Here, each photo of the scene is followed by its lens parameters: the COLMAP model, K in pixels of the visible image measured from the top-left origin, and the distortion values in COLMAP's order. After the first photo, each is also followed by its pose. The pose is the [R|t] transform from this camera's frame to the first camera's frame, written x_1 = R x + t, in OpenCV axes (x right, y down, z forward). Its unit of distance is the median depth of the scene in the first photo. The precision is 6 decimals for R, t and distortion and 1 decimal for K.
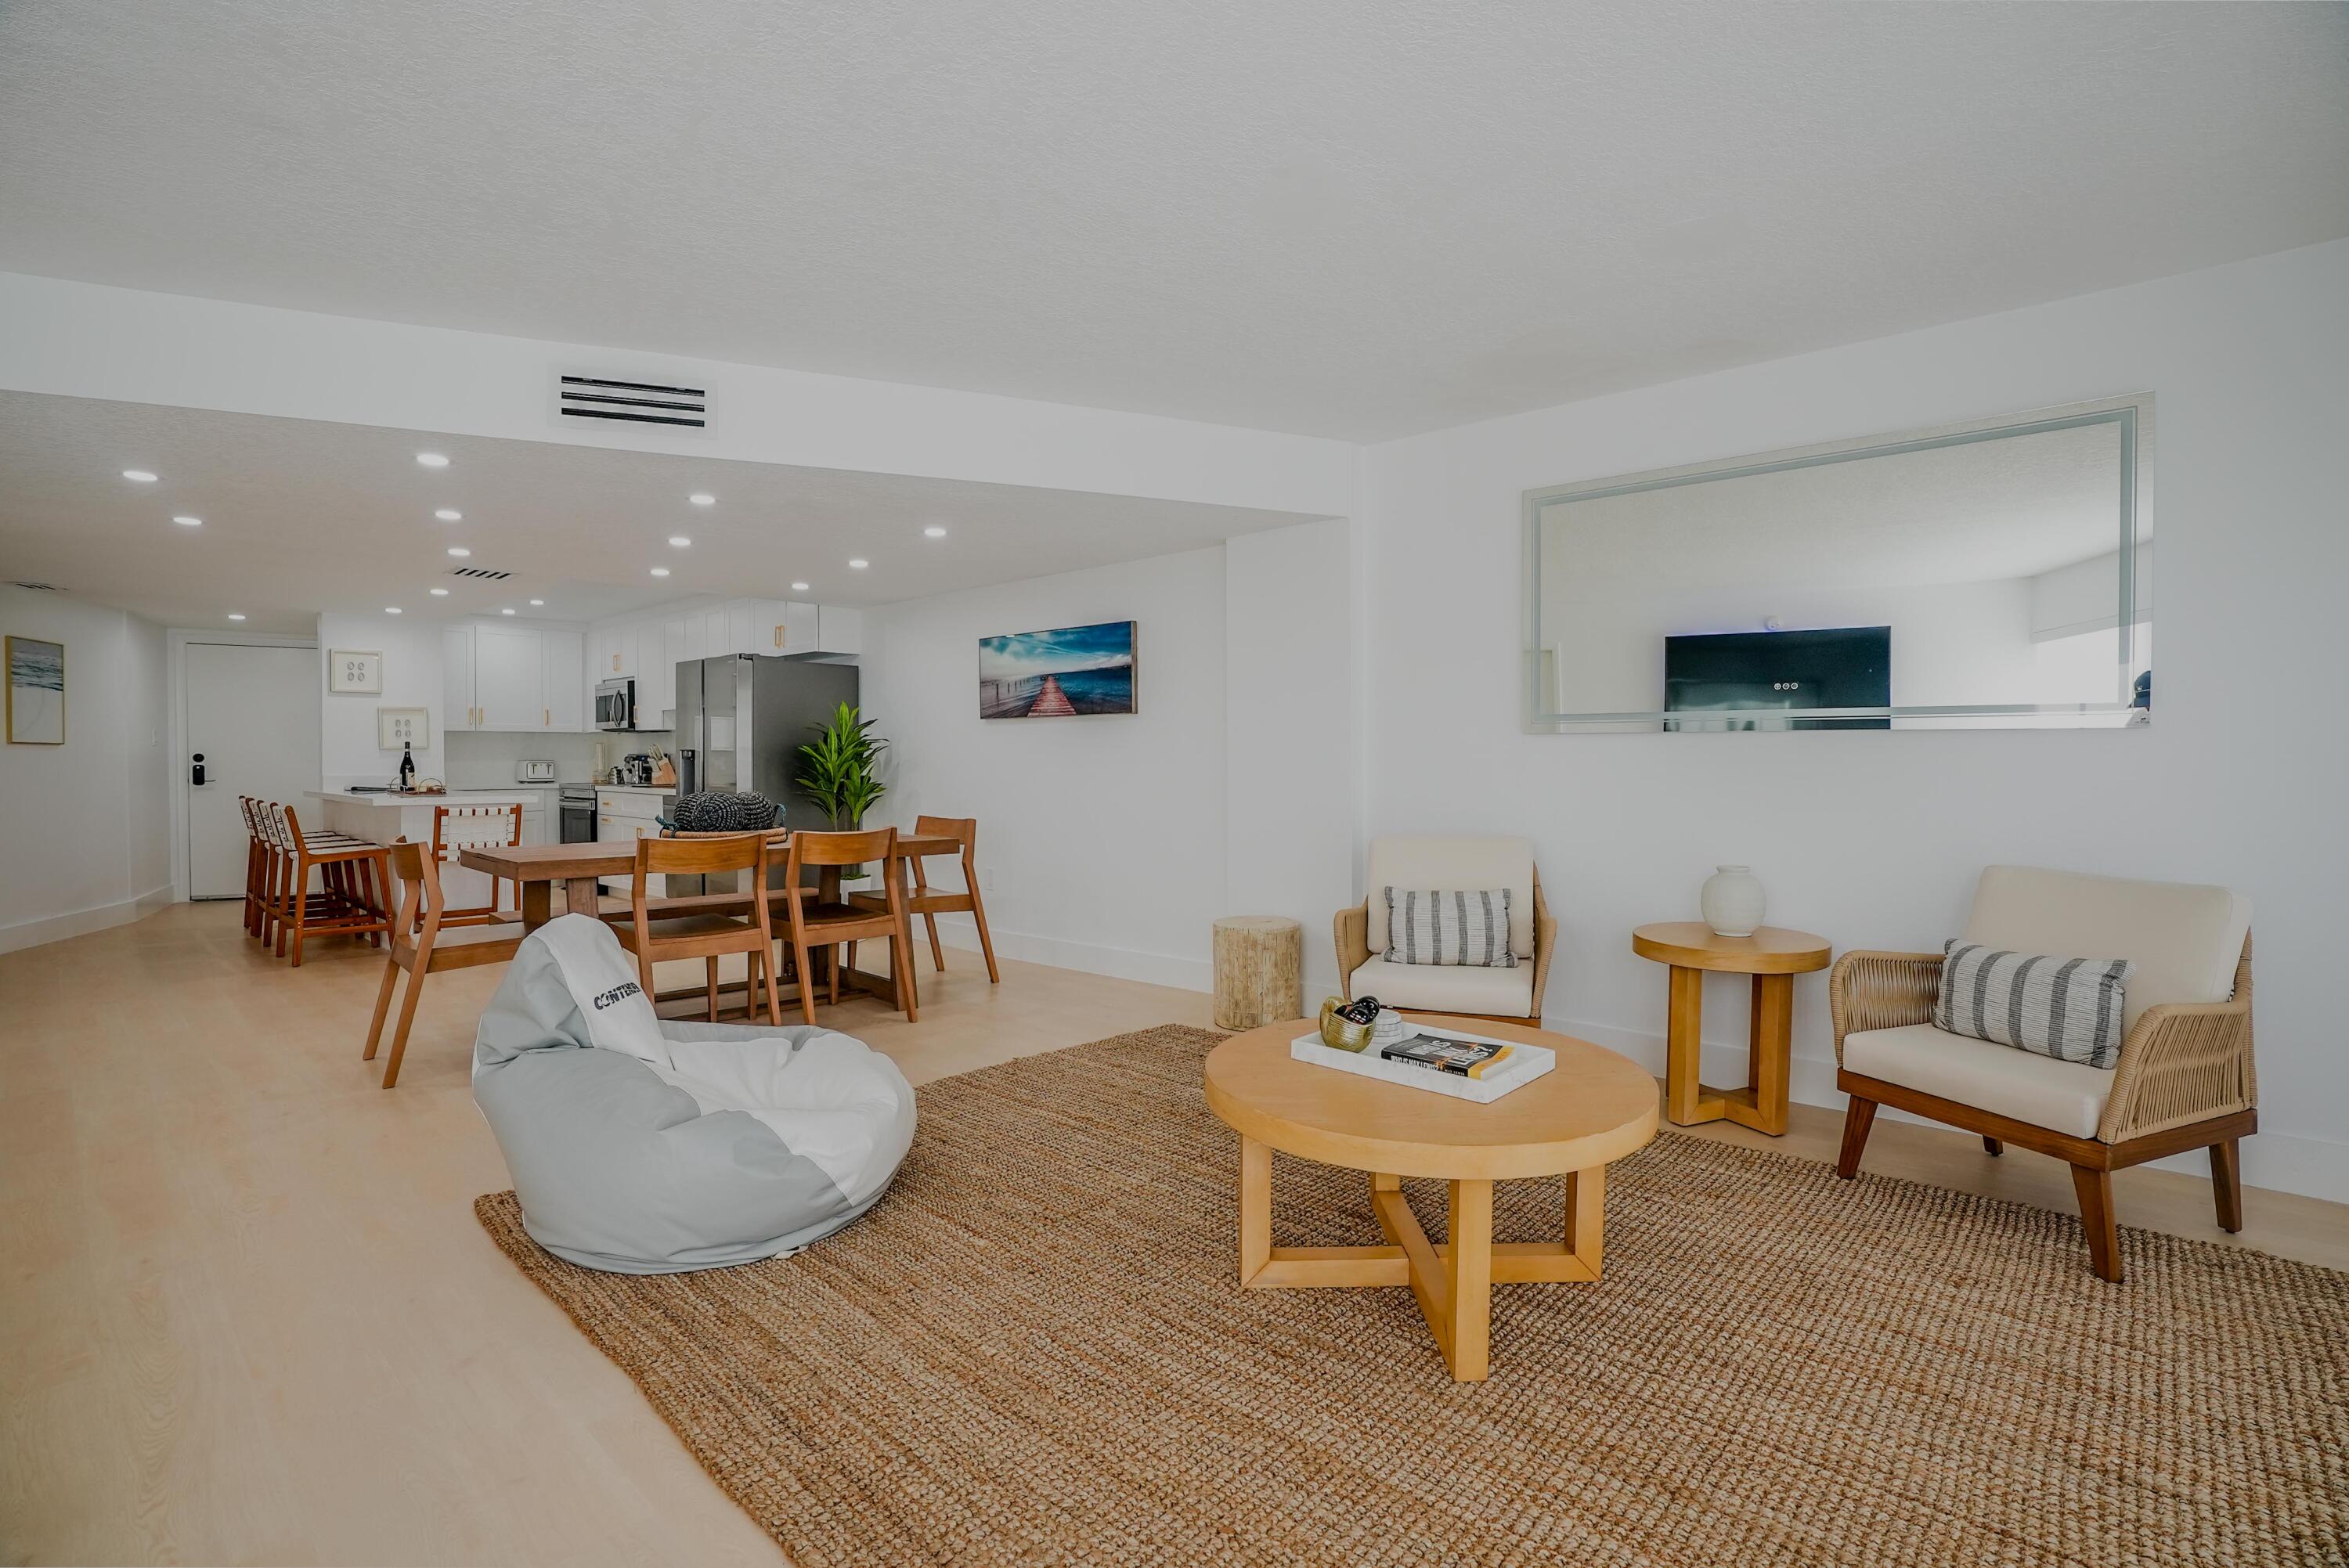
lens RADIAL K [[1091.1, 0, 1174.5], [0, 1091.1, 784.0], [0, 0, 1]] dist [-0.066418, 0.024848]
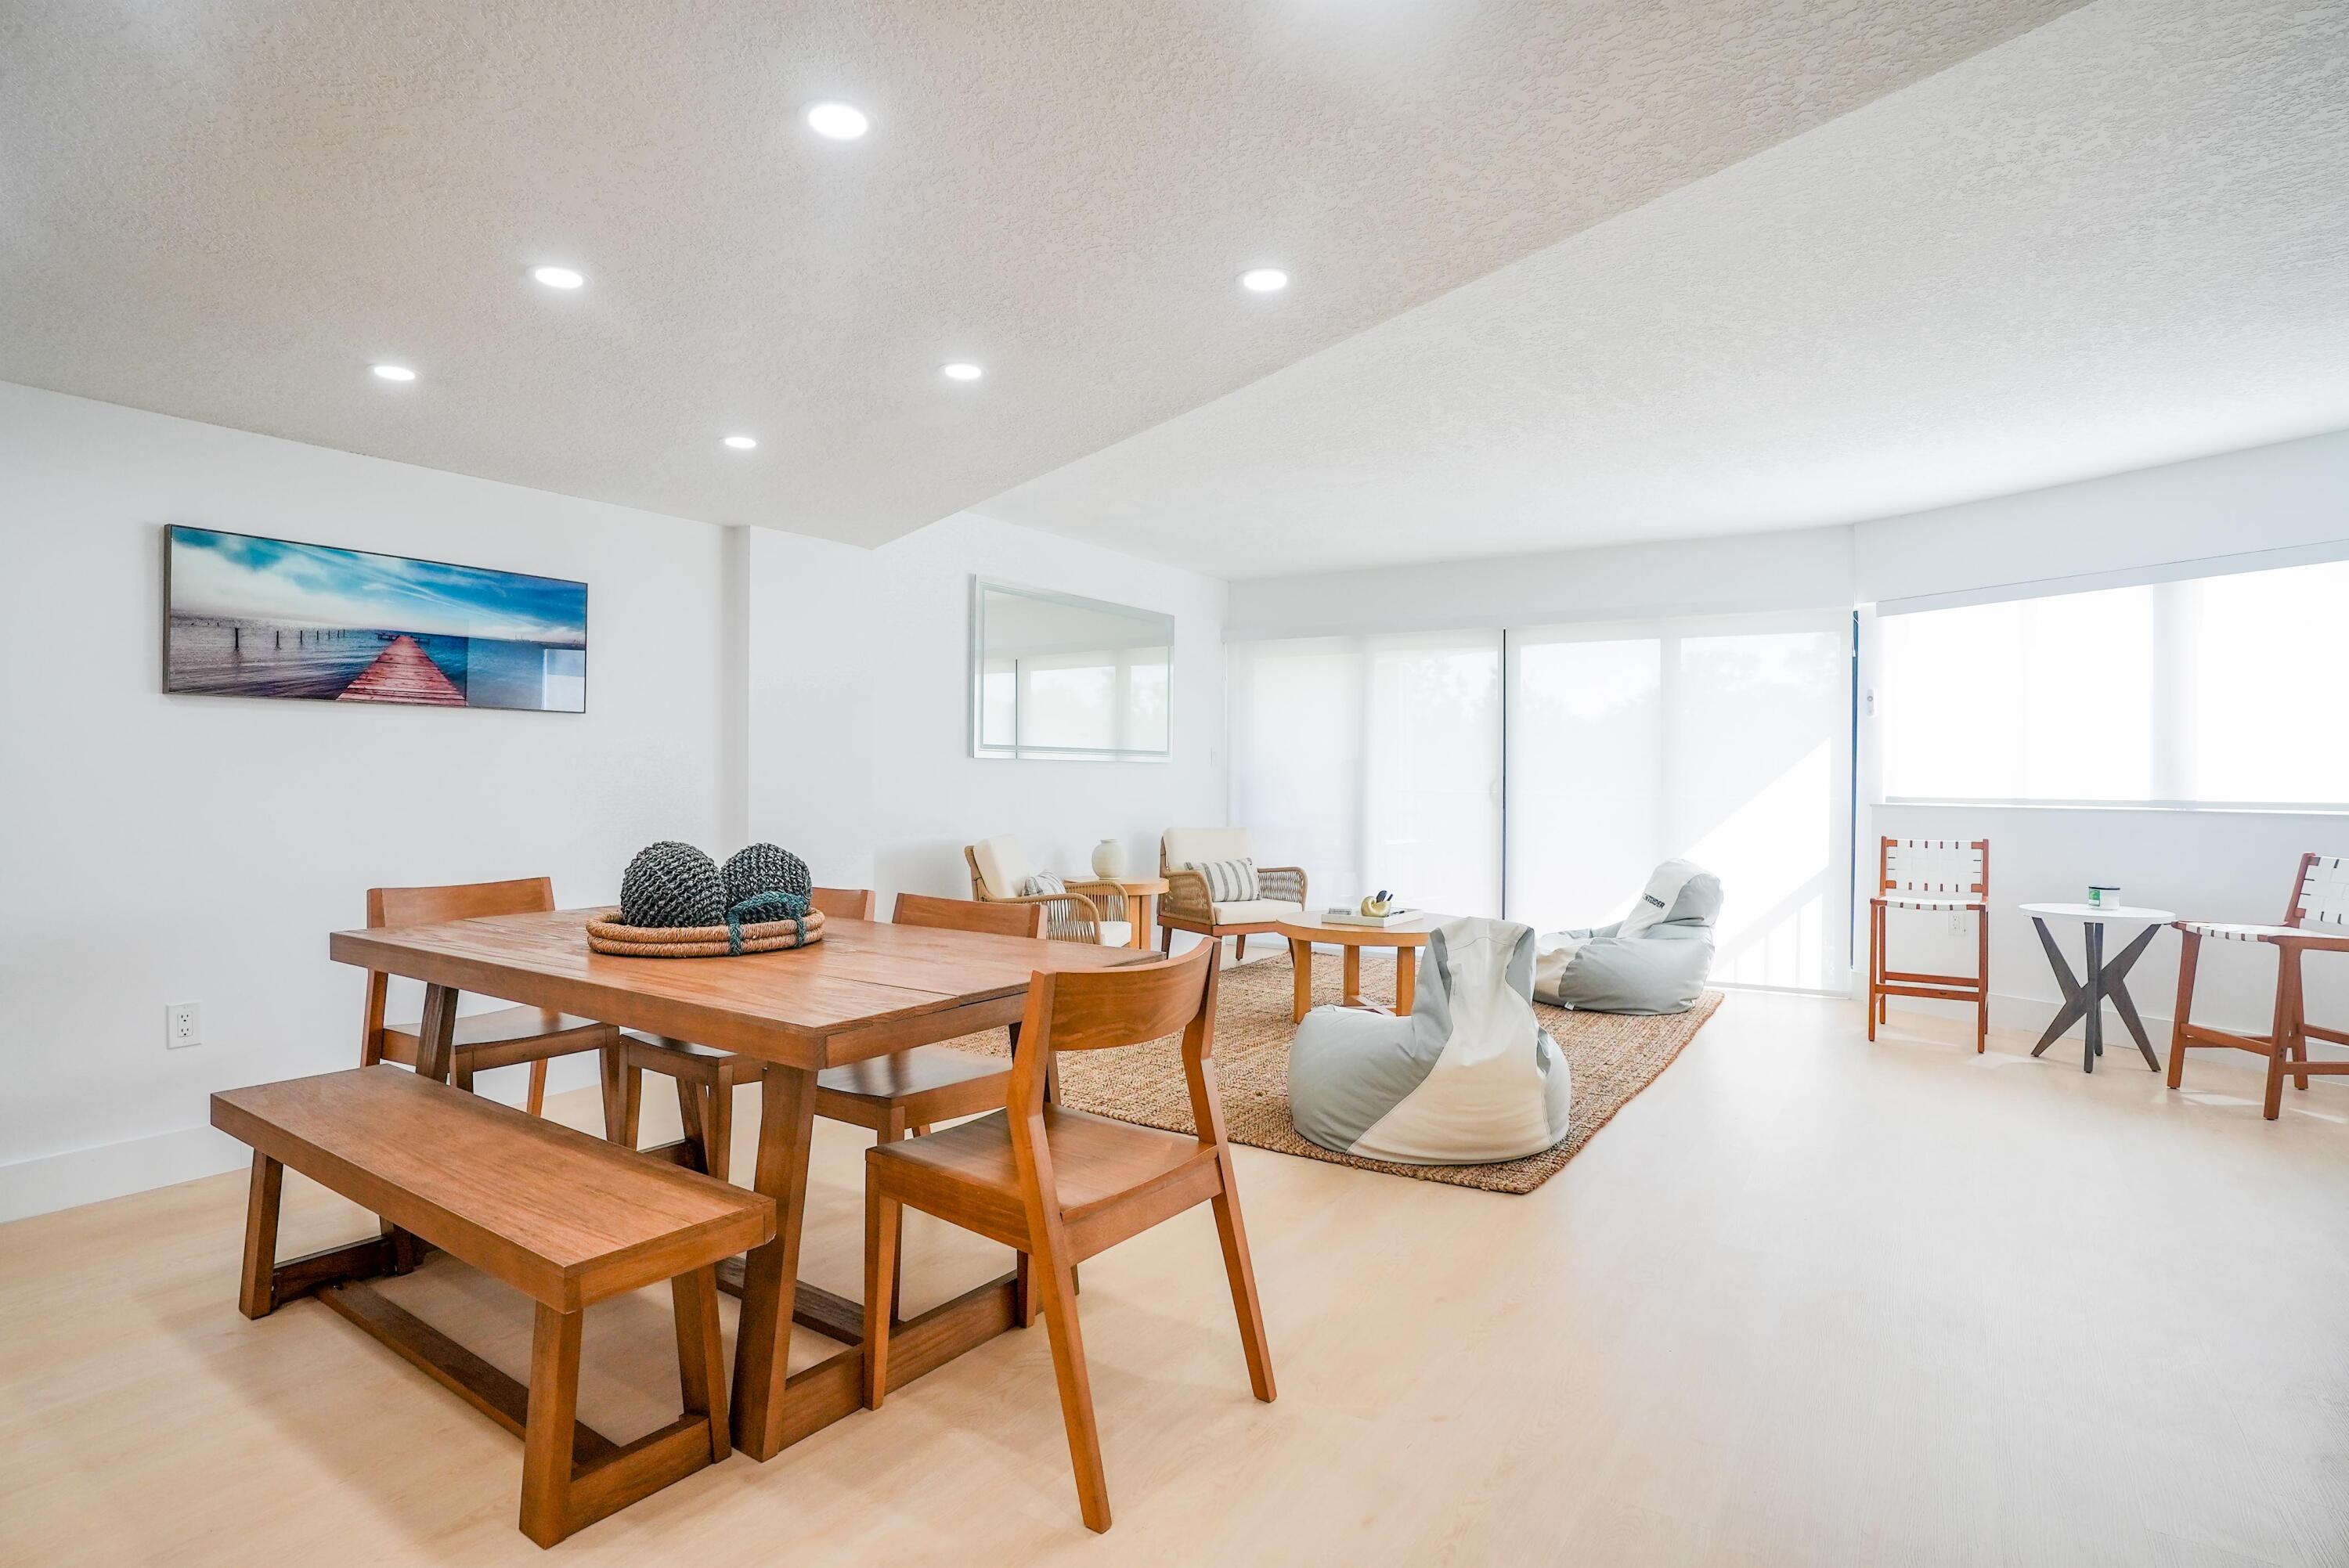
lens RADIAL K [[1224.5, 0, 1174.5], [0, 1224.5, 784.0], [0, 0, 1]] dist [-0.042255, 0.023171]
pose [[-0.164697, -0.006667, 0.986322, -0.725152], [0.019818, 0.999753, 0.010067, -0.015470], [-0.986145, 0.021205, -0.164524, 0.617077]]
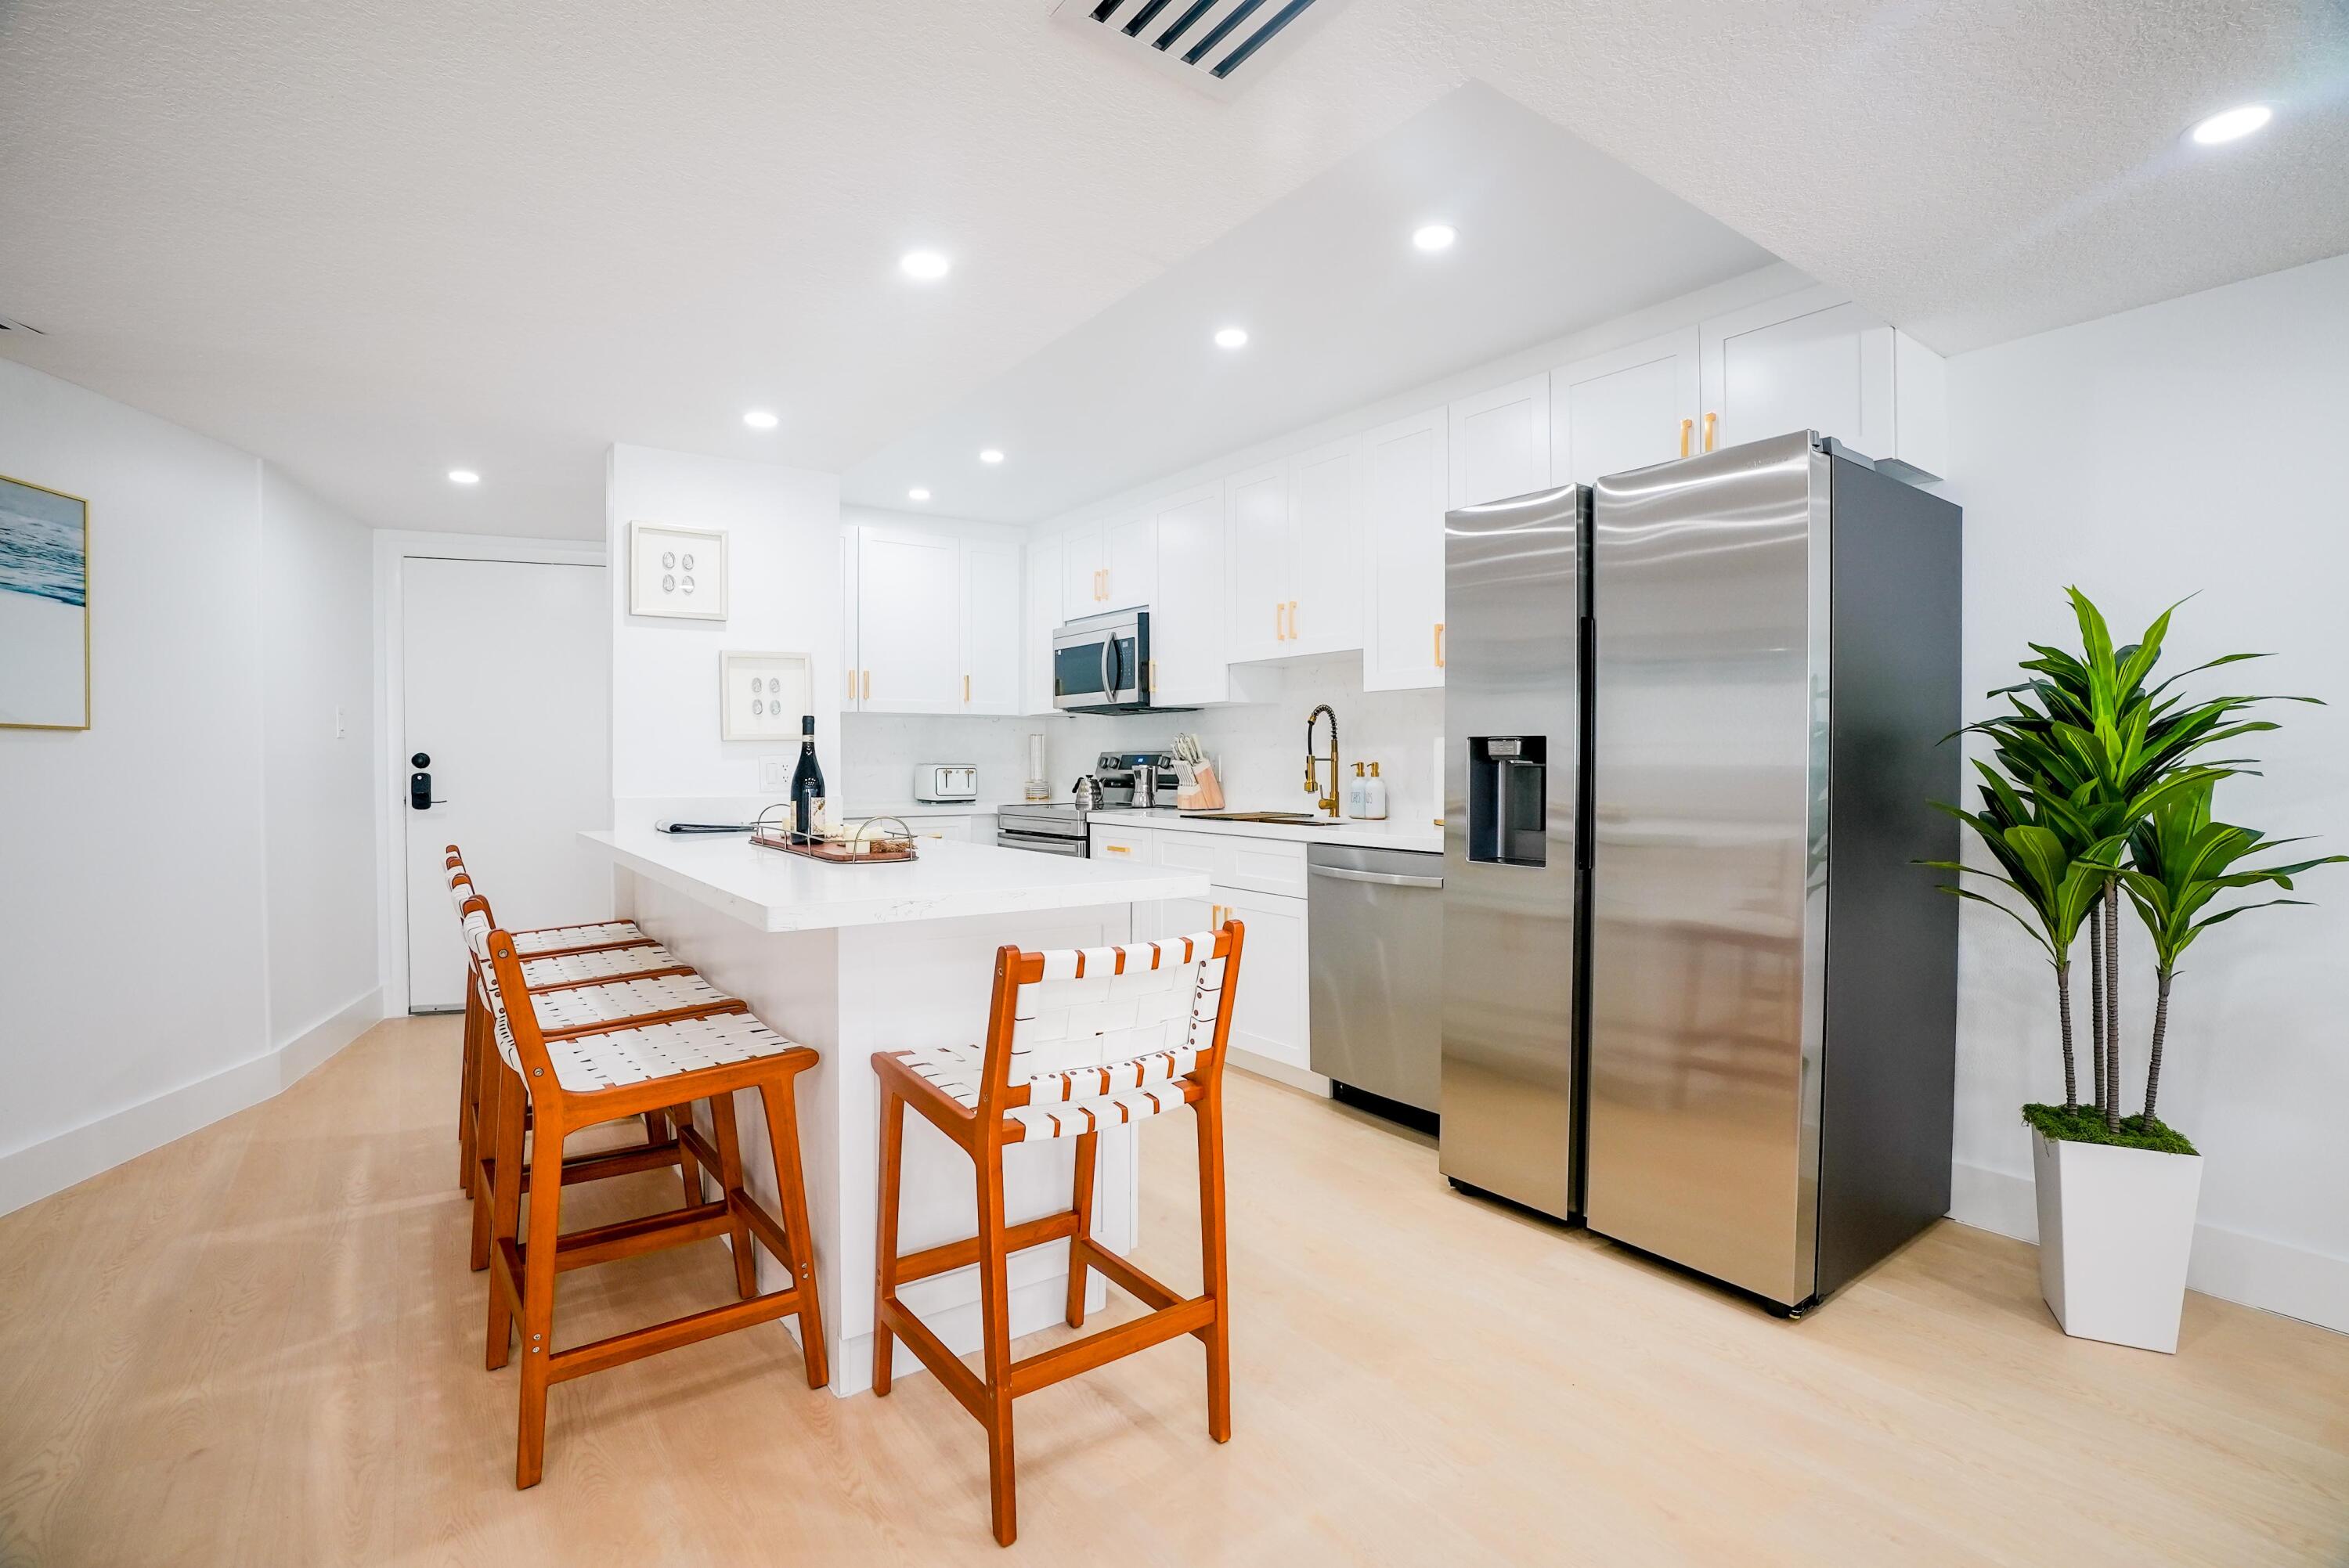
lens RADIAL K [[1091.1, 0, 1174.5], [0, 1091.1, 784.0], [0, 0, 1]] dist [-0.066418, 0.024848]
pose [[0.979310, 0.002201, -0.202356, -0.513967], [-0.002713, 0.999994, -0.002255, -0.014859], [0.202350, 0.002757, 0.979309, 0.642968]]
